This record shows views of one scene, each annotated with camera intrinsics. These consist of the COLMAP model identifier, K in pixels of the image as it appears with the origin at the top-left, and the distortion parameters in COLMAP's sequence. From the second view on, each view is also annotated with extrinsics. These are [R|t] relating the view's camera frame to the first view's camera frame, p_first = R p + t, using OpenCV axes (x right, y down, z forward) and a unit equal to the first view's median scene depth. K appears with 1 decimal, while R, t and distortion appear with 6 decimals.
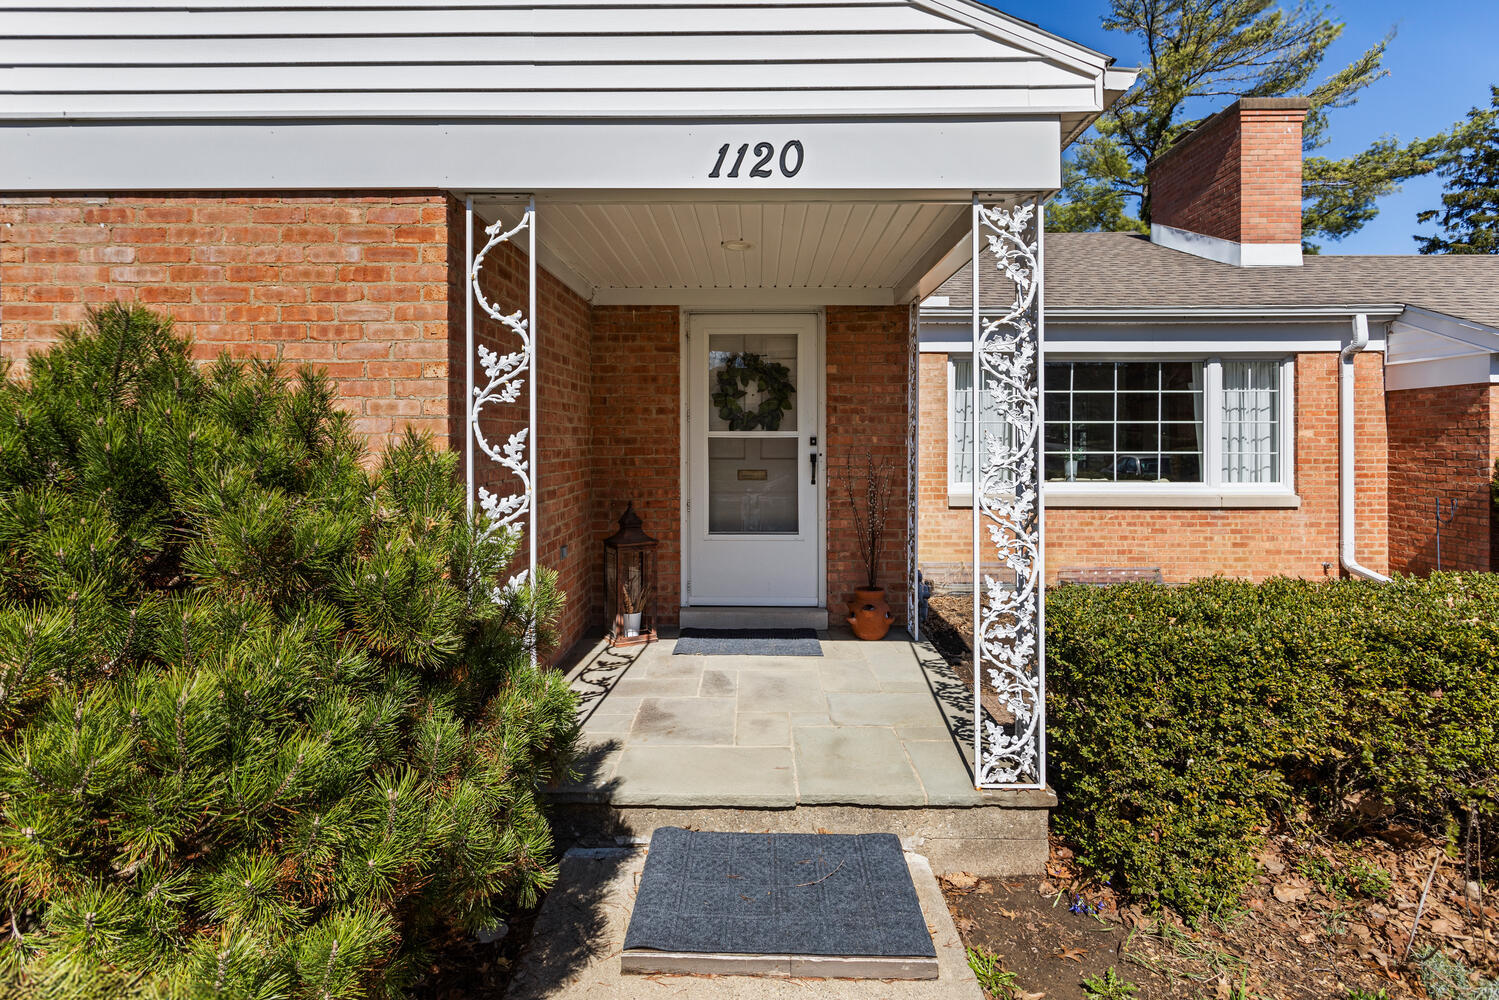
lens RADIAL K [[739.5, 0, 755.1], [0, 739.5, 445.8], [0, 0, 1]] dist [0.004207, 0.000430]
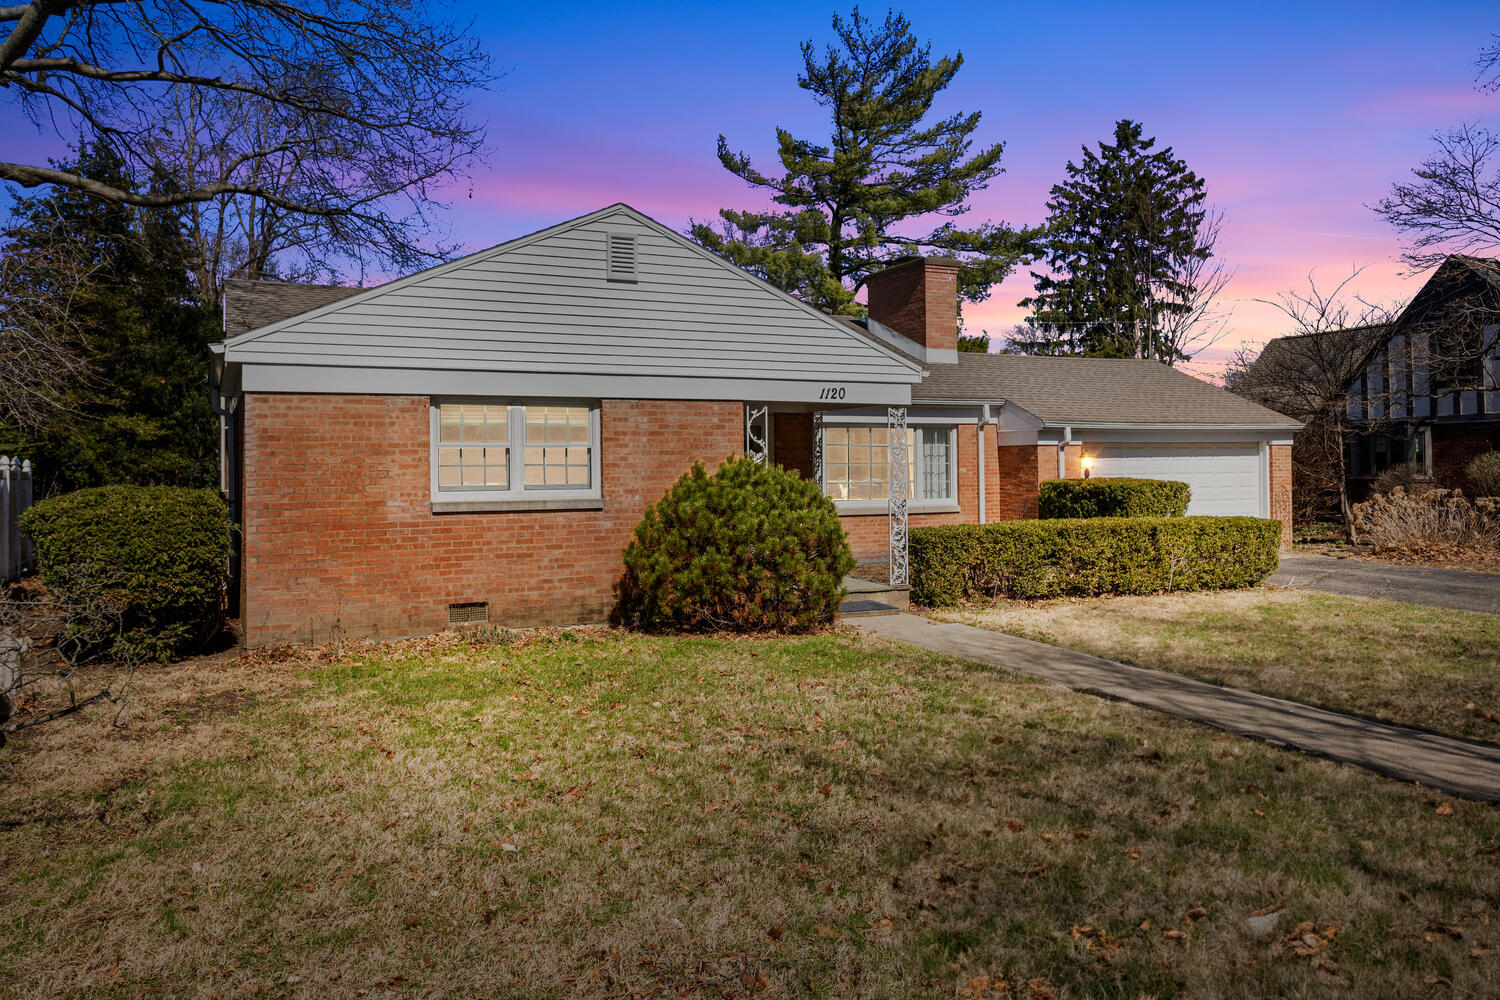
lens RADIAL K [[1051.4, 0, 747.9], [0, 1051.4, 467.3], [0, 0, 1]] dist [-0.000465, -0.000222]
pose [[0.899284, -0.007162, 0.437307, -2.257578], [0.010299, 0.999935, -0.004802, -0.044787], [-0.437245, 0.008822, 0.899299, -2.858855]]
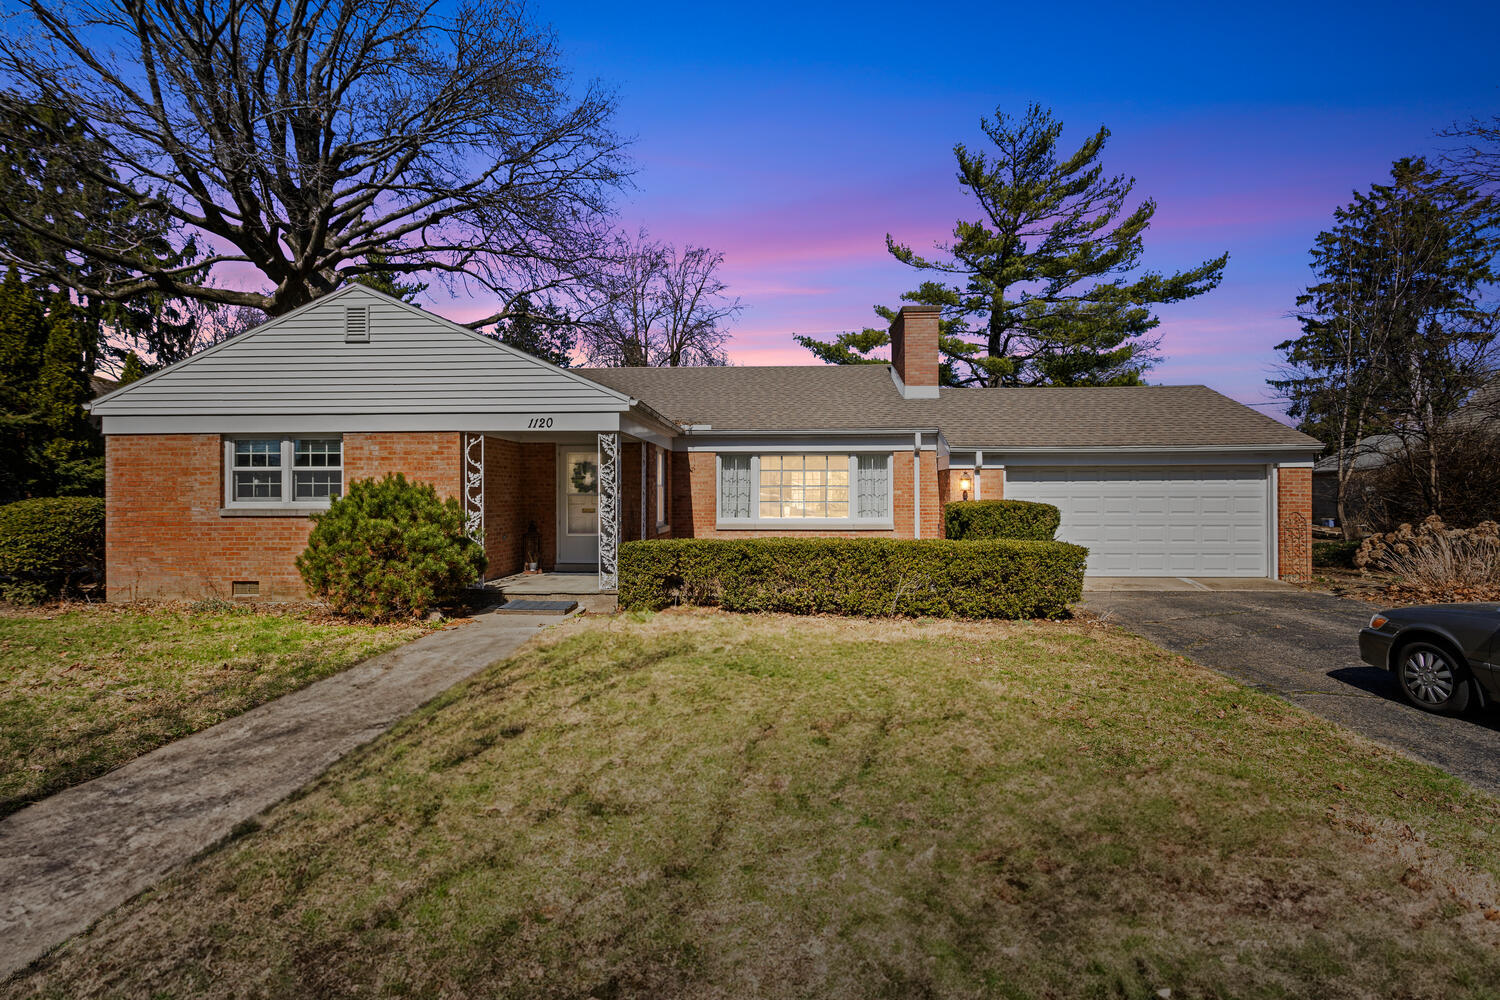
lens RADIAL K [[715.0, 0, 750.0], [0, 715.0, 500.0], [0, 0, 1]] dist [0.006837, -0.000224]
pose [[0.999451, -0.001002, -0.033125, 1.156432], [0.001043, 0.999999, 0.001225, 0.004395], [0.033124, -0.001258, 0.999450, -2.541740]]
